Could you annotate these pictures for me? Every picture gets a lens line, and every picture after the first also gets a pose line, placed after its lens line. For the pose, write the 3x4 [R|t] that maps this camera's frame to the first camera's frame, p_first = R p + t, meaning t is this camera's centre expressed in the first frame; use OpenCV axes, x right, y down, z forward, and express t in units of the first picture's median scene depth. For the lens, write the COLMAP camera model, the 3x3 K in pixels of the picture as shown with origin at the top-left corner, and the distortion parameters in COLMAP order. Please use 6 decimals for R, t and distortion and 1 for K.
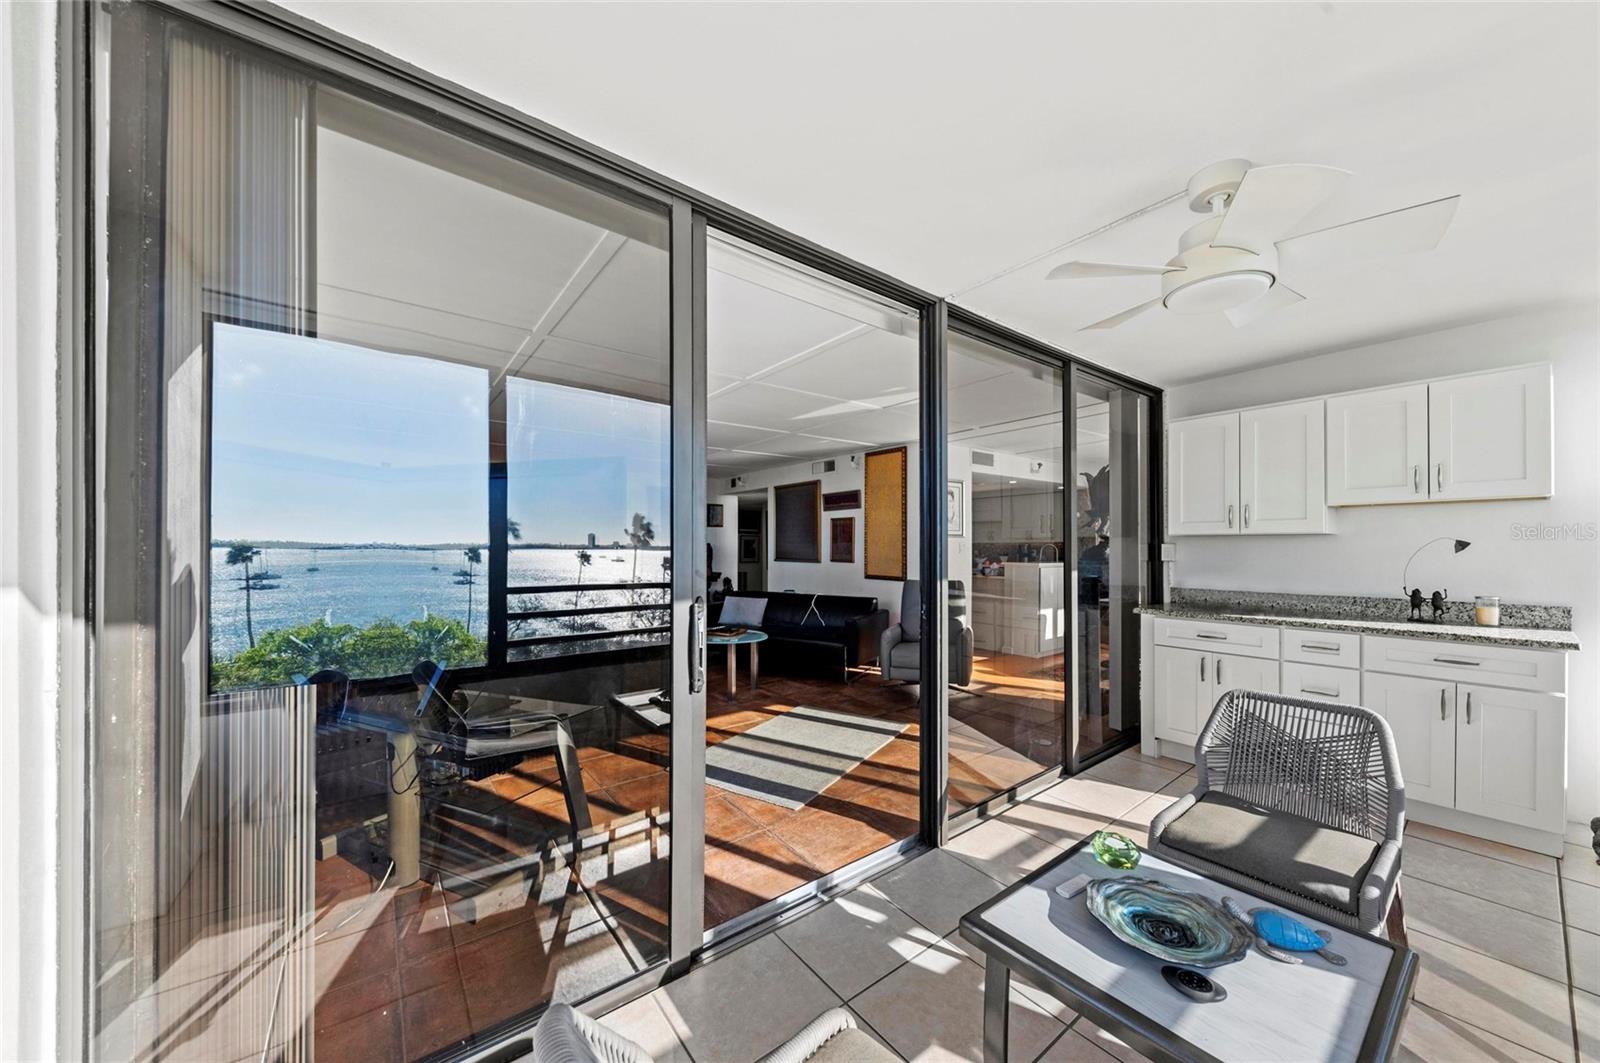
lens RADIAL K [[563.8, 0, 812.8], [0, 563.8, 535.5], [0, 0, 1]] dist [-0.001095, -0.000383]
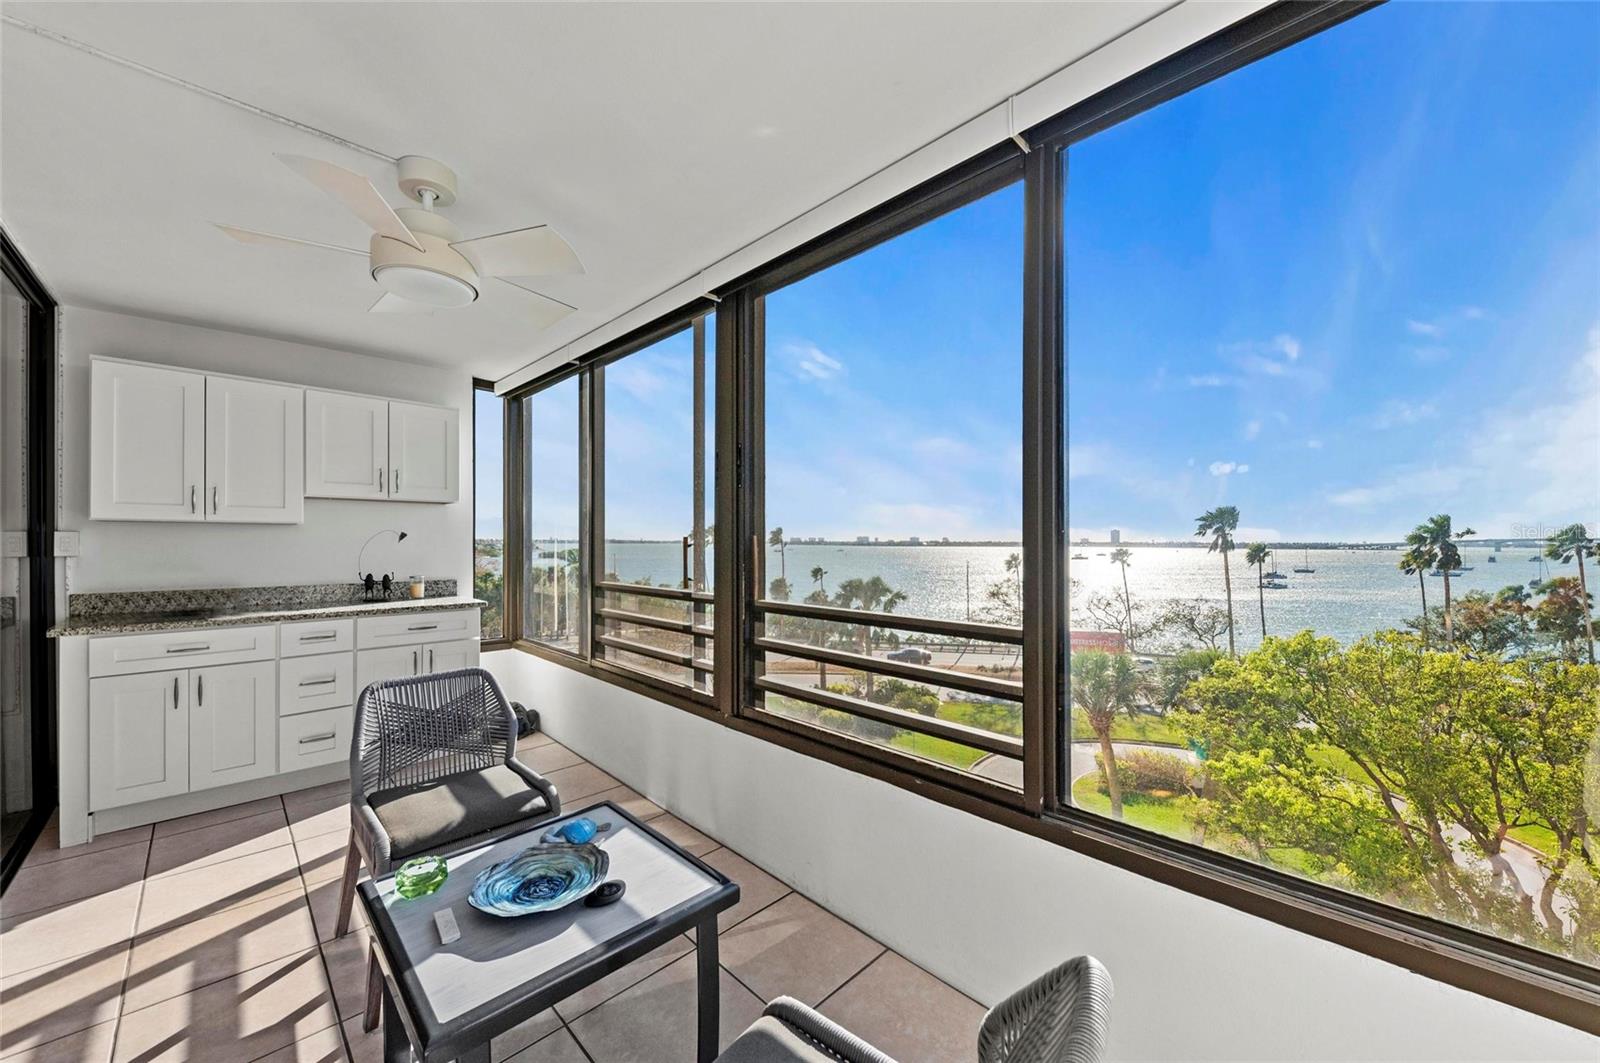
lens RADIAL K [[585.8, 0, 796.1], [0, 585.8, 519.7], [0, 0, 1]] dist [0.005113, -0.002816]
pose [[-0.097242, 0.033583, 0.994694, -0.237257], [-0.021708, 0.999121, -0.035855, 0.008594], [-0.995024, -0.025080, -0.096428, 0.266556]]
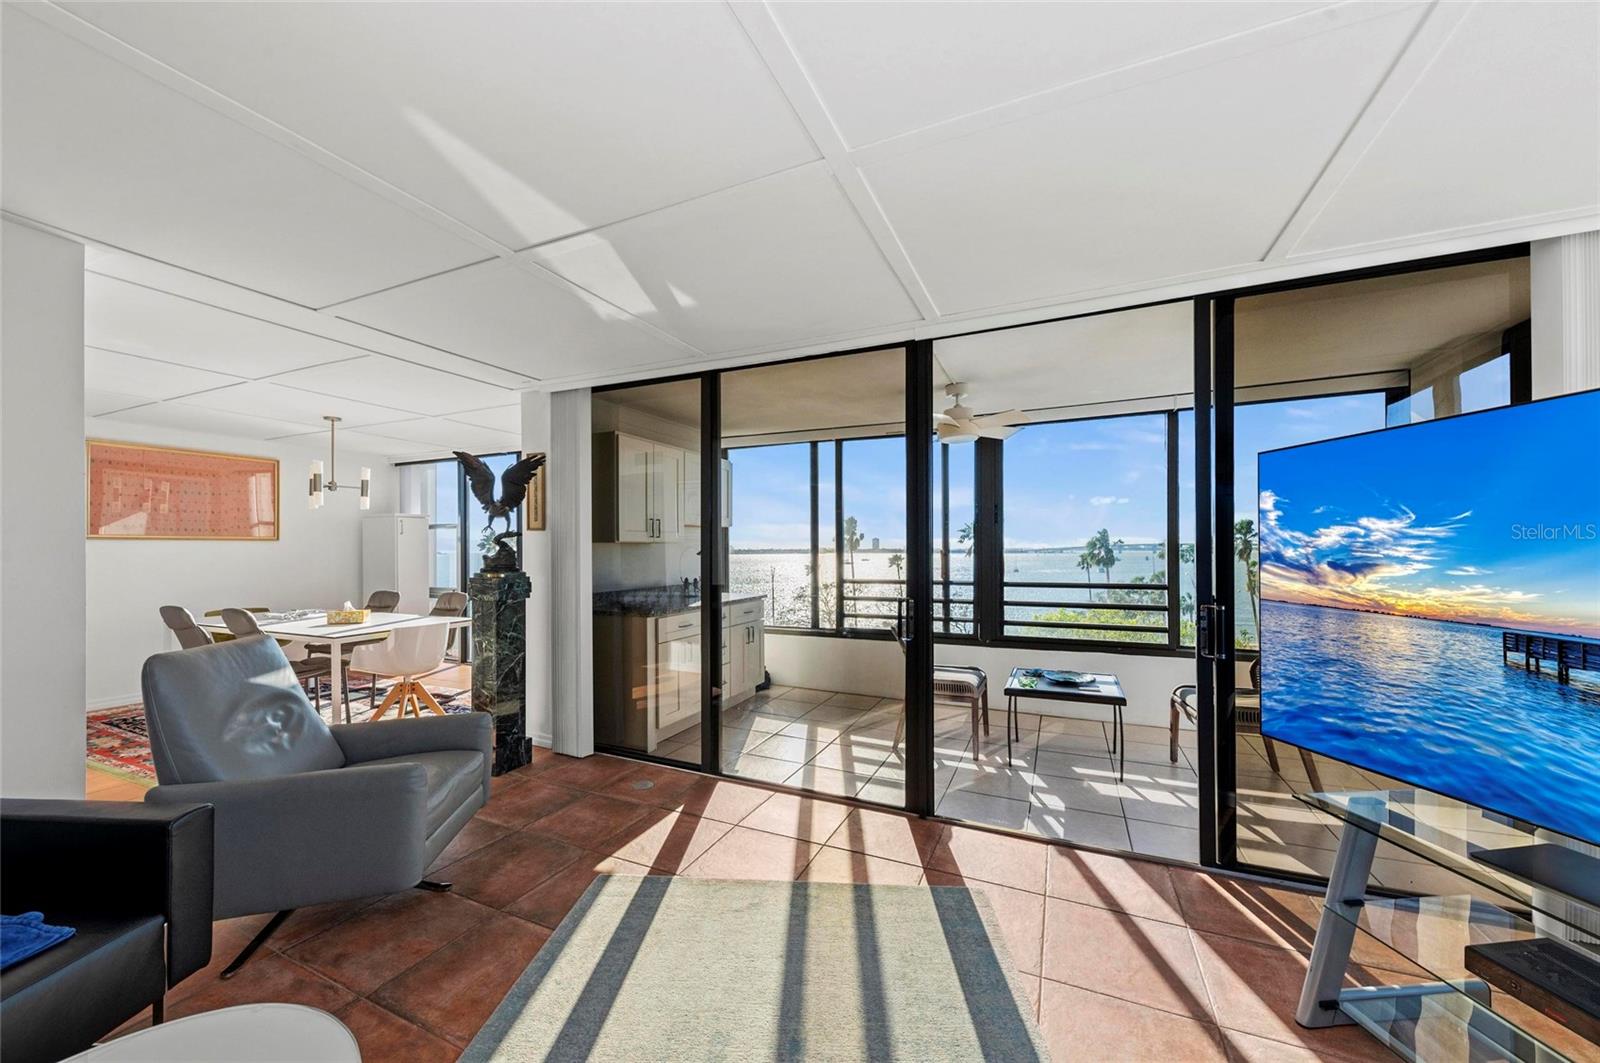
lens RADIAL K [[585.8, 0, 805.3], [0, 585.8, 545.2], [0, 0, 1]] dist [0.005113, -0.002816]
pose [[-0.461847, 0.004859, 0.886946, -0.633182], [-0.012556, 0.999849, -0.012016, 0.010562], [-0.886871, -0.016686, -0.461716, 1.543629]]
